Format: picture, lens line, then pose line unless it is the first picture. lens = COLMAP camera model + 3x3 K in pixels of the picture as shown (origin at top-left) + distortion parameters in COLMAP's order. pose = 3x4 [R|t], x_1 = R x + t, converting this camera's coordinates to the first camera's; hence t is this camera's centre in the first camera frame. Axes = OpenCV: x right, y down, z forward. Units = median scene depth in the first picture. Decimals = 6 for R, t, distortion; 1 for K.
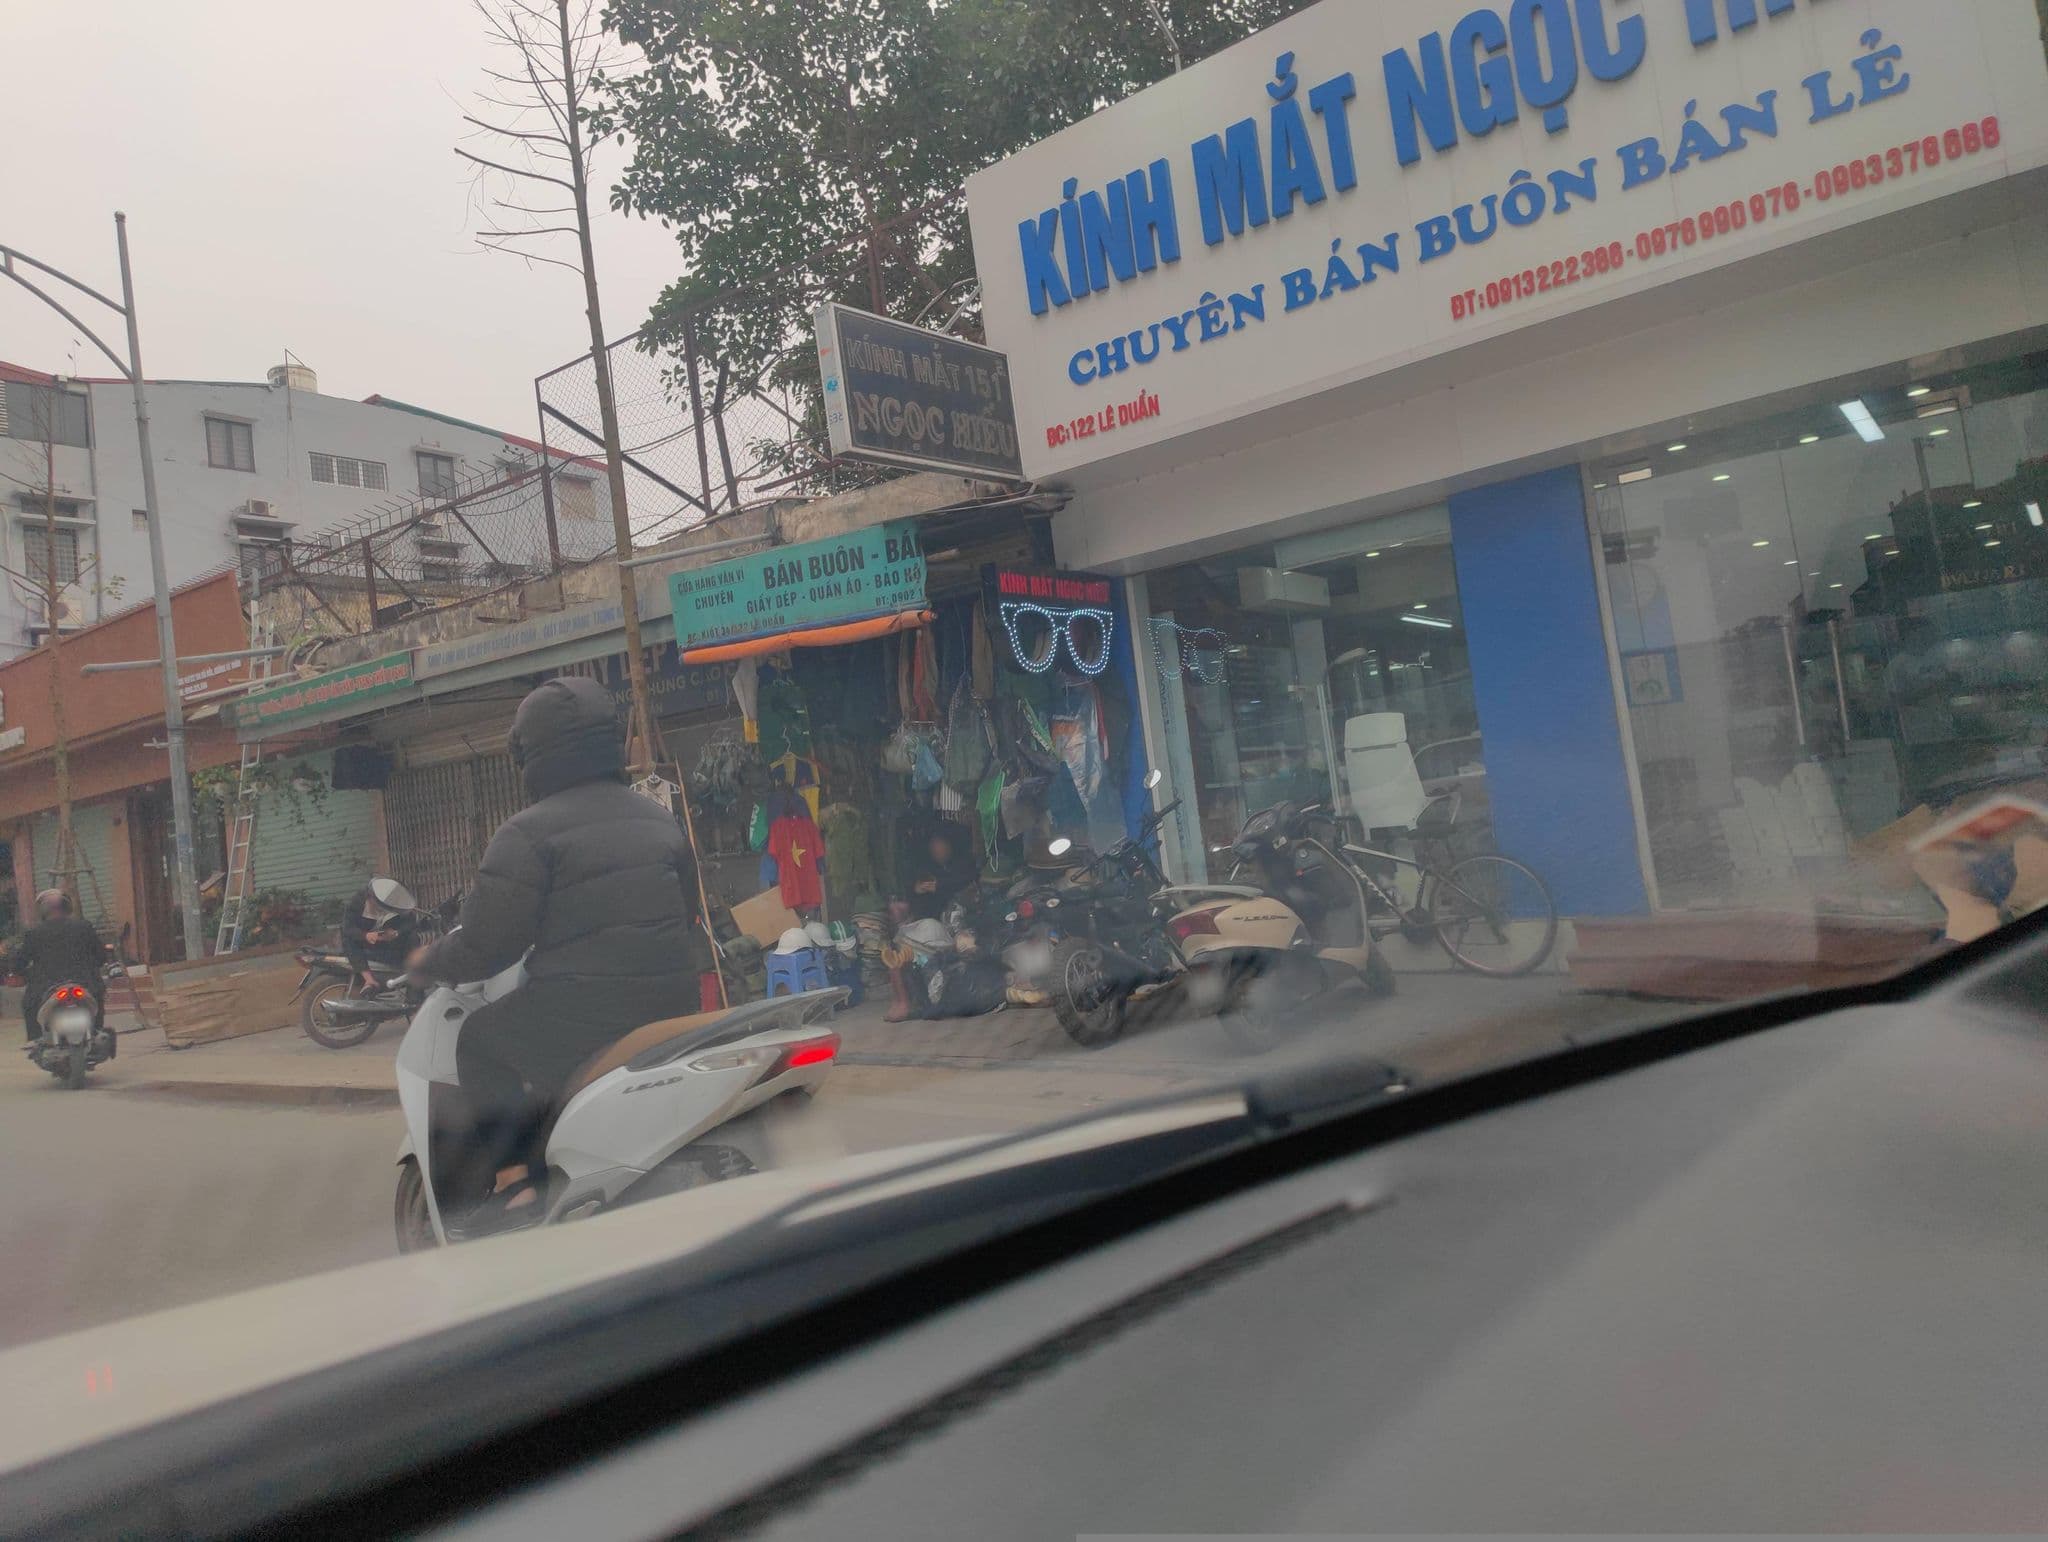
lens RADIAL K [[1429.1, 0, 1024.0], [0, 1429.1, 771.0], [0, 0, 1]] dist [0.077589, -0.067460]
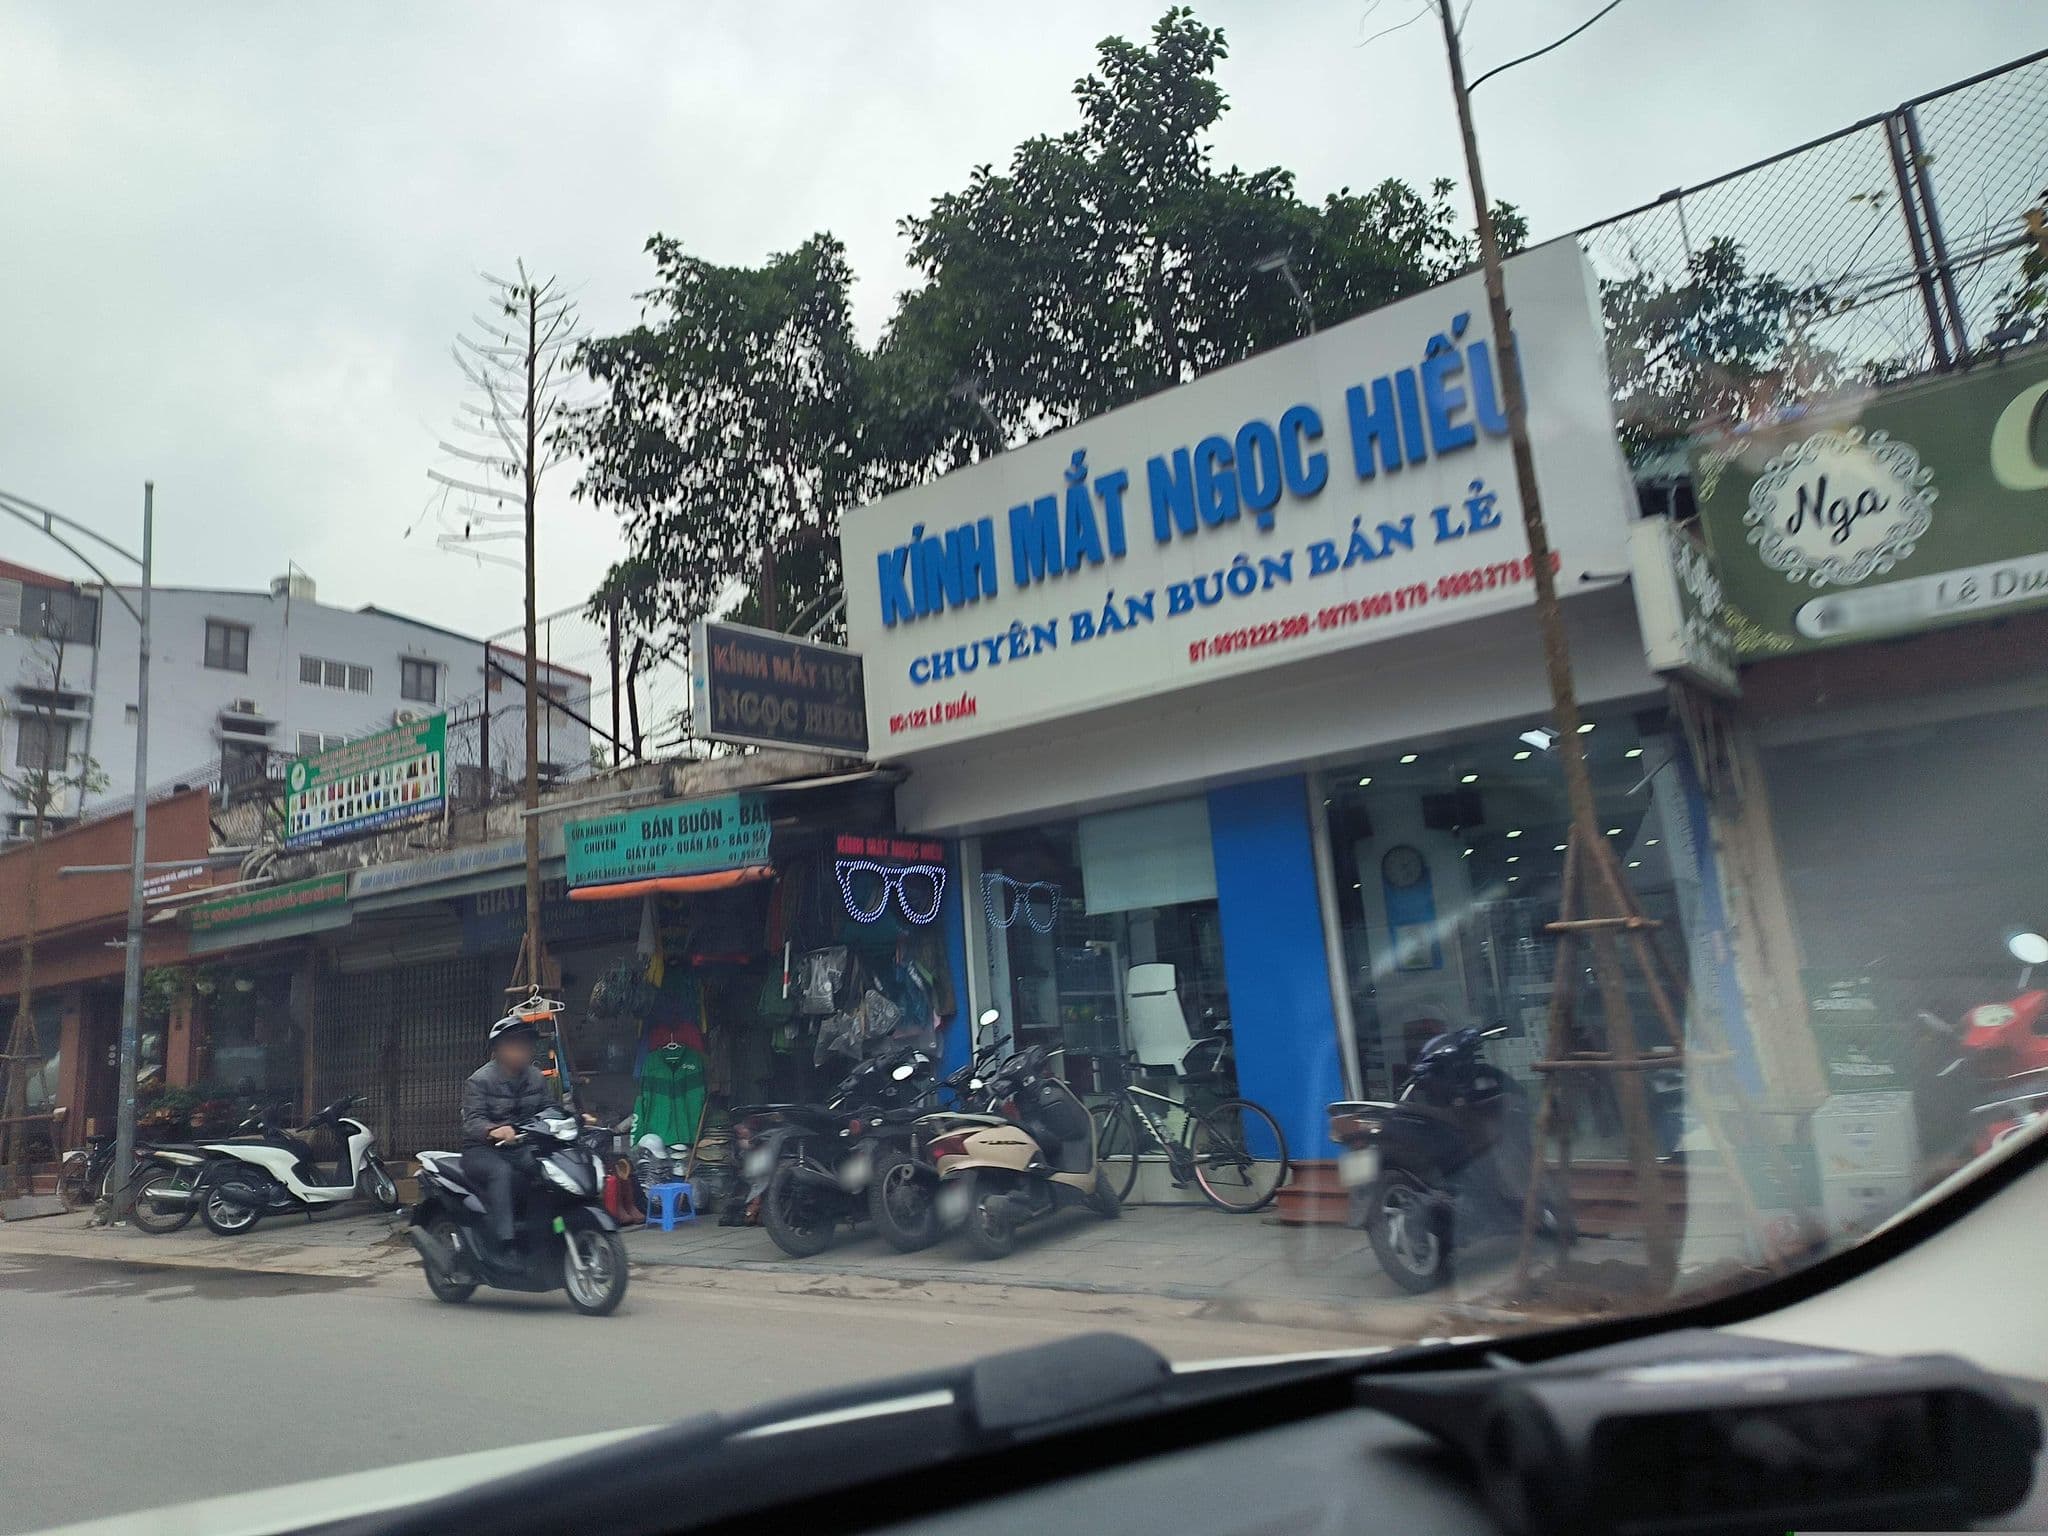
lens RADIAL K [[1390.8, 0, 1024.0], [0, 1390.8, 768.0], [0, 0, 1]] dist [-0.021973, -0.002242]
pose [[0.998278, 0.045638, 0.036851, 0.091331], [-0.039111, 0.986068, -0.161678, -0.012877], [-0.043716, 0.159959, 0.986155, -0.157368]]
